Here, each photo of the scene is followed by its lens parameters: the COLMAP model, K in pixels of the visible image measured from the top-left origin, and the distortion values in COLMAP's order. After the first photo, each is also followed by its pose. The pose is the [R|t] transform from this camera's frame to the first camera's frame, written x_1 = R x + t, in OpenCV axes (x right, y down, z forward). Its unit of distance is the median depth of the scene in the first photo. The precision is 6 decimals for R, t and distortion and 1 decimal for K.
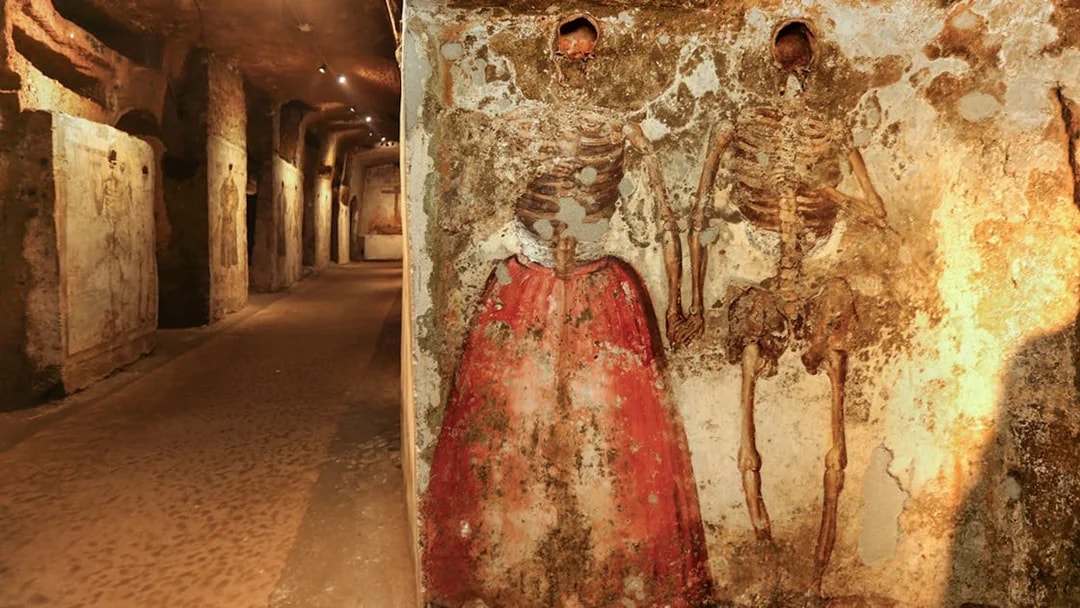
lens RADIAL K [[1116.7, 0, 540.0], [0, 1116.7, 304.0], [0, 0, 1]] dist [-0.002462, -0.000585]
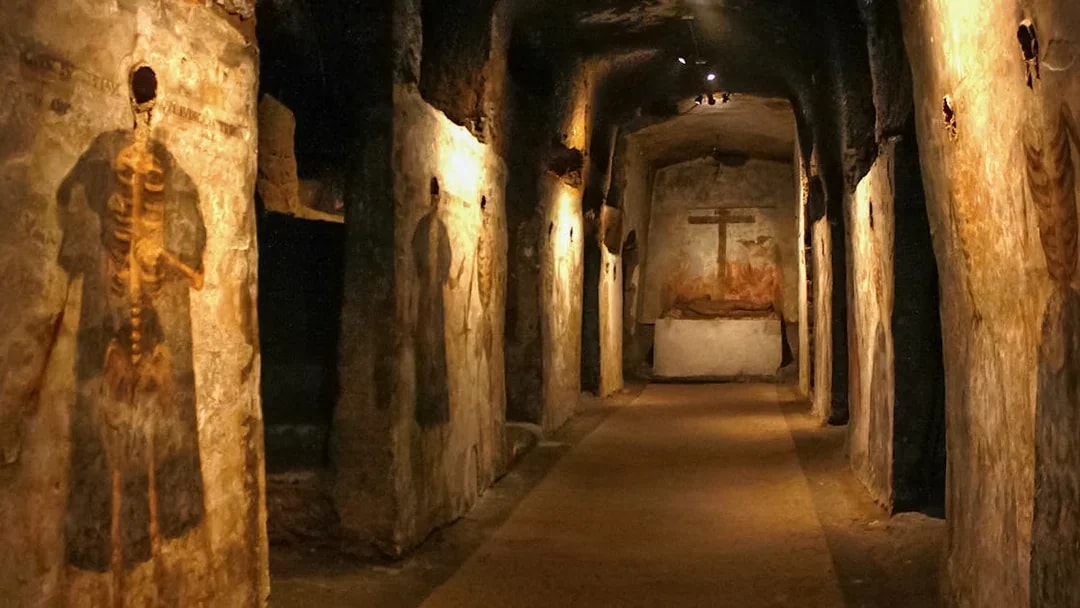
lens RADIAL K [[1116.7, 0, 540.0], [0, 1116.7, 304.0], [0, 0, 1]] dist [-0.002462, -0.000585]
pose [[0.979206, -0.019866, -0.201892, -0.129115], [0.011214, 0.998973, -0.043905, -0.056614], [0.202556, 0.040727, 0.978423, 0.646861]]
